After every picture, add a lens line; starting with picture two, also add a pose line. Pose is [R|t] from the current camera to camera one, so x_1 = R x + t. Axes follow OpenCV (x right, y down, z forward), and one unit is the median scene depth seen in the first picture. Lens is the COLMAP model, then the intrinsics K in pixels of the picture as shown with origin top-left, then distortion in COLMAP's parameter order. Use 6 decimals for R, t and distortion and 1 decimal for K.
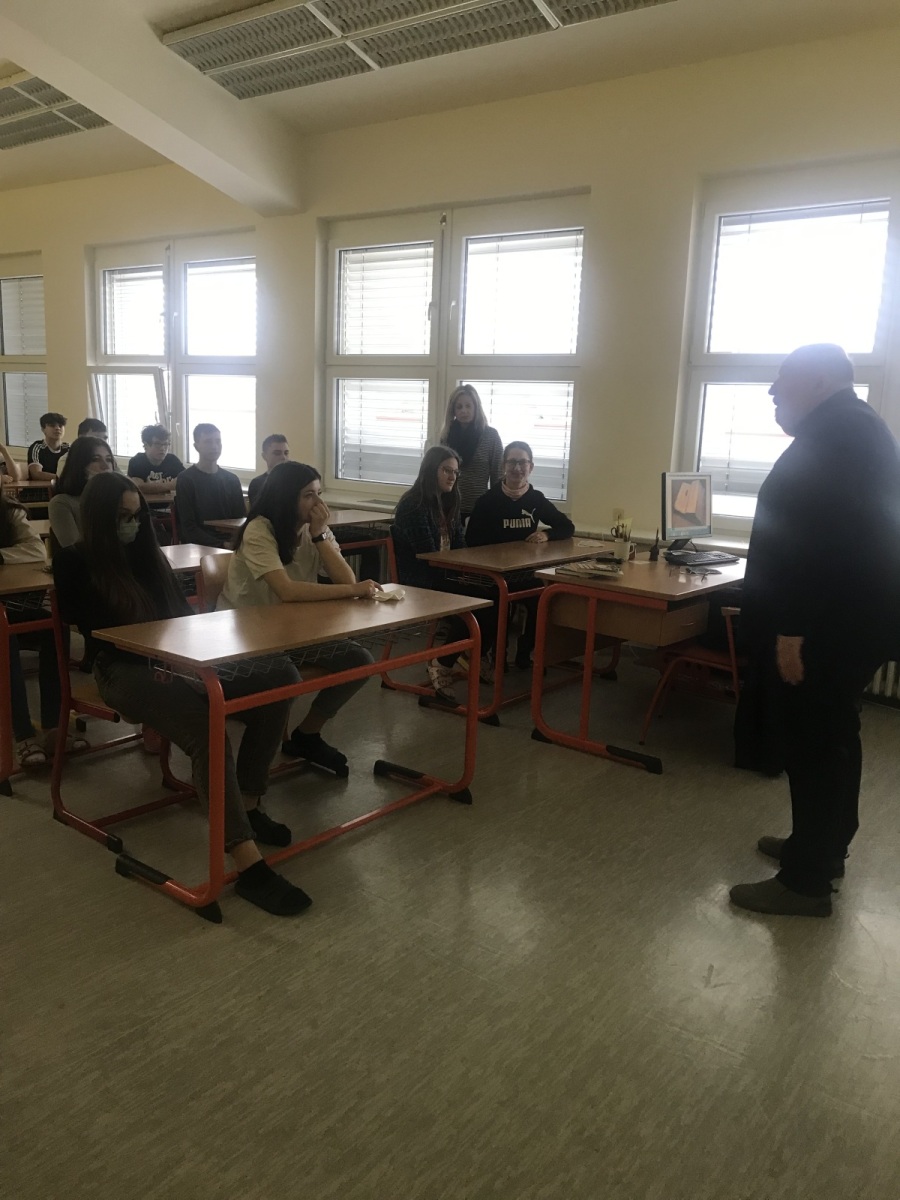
lens RADIAL K [[975.6, 0, 449.7], [0, 975.6, 601.6], [0, 0, 1]] dist [0.069068, -0.038331]
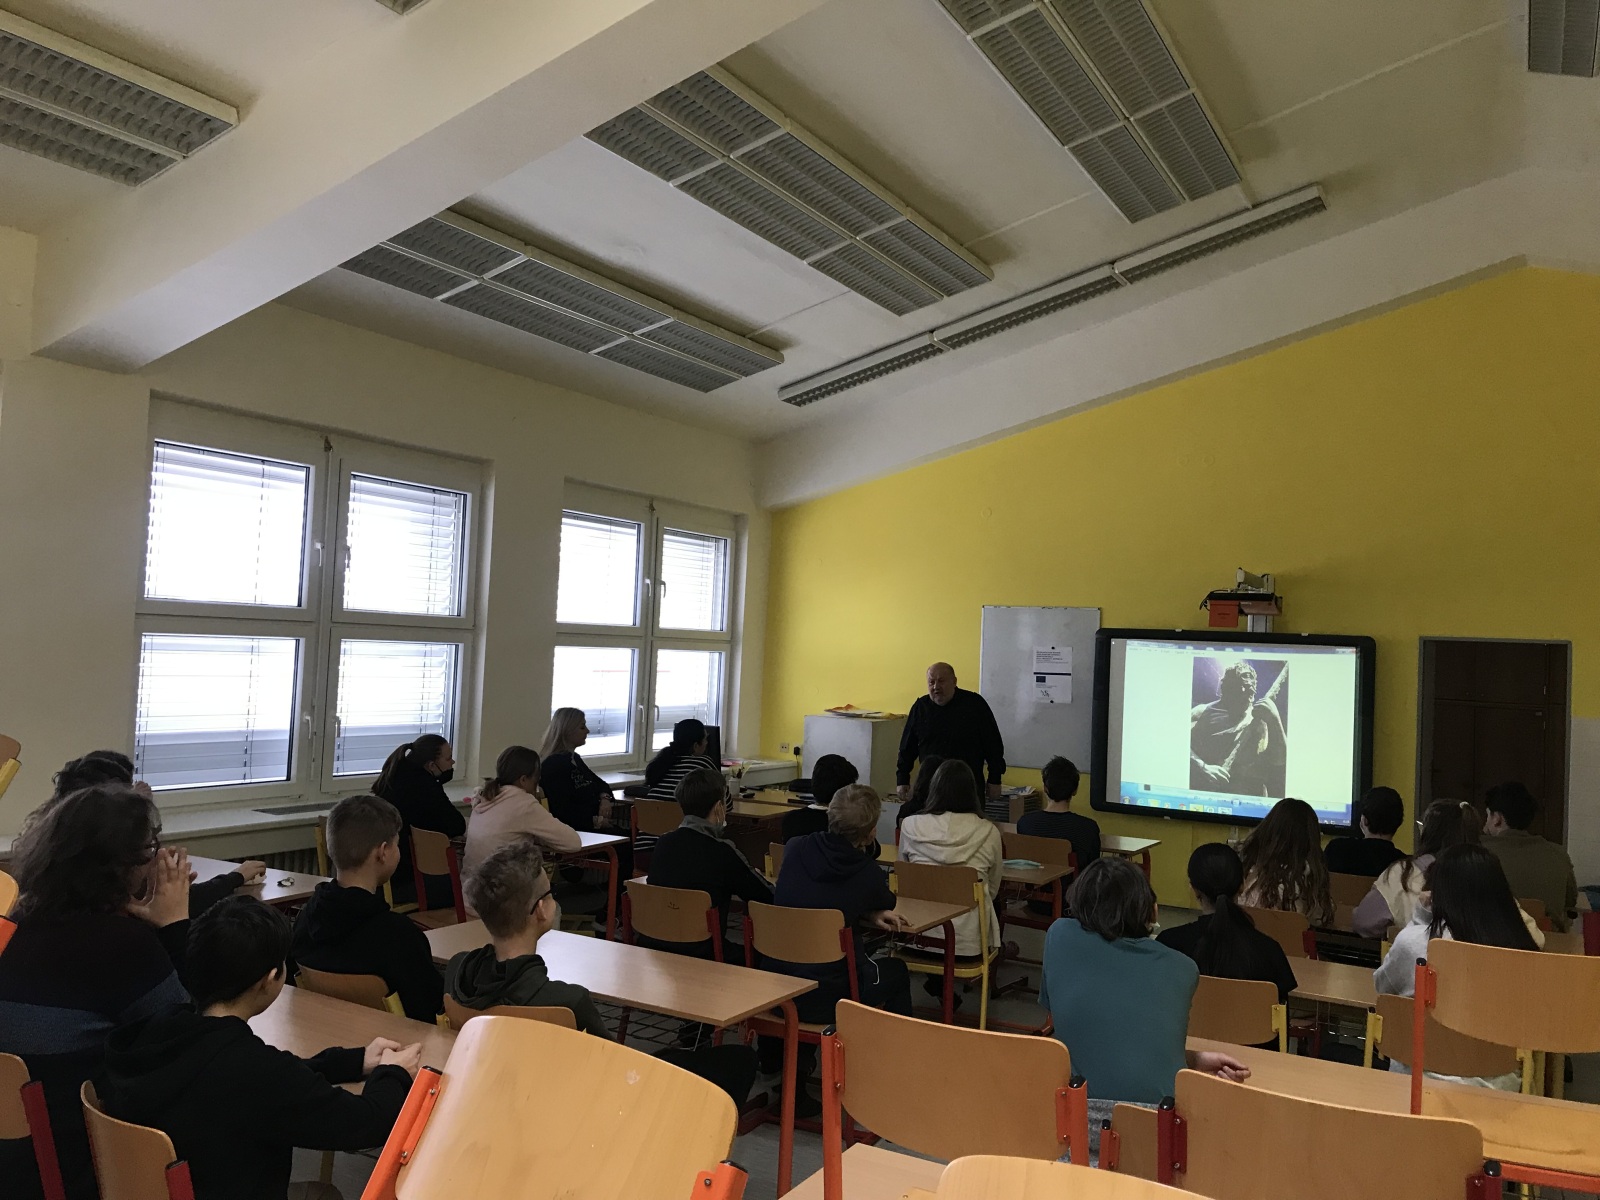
lens RADIAL K [[1300.8, 0, 799.4], [0, 1300.8, 598.6], [0, 0, 1]] dist [0.069068, -0.038331]
pose [[-0.135600, 0.020853, 0.990544, -1.276675], [0.180306, 0.983602, 0.003976, -0.229469], [-0.974219, 0.179141, -0.137137, 0.912729]]
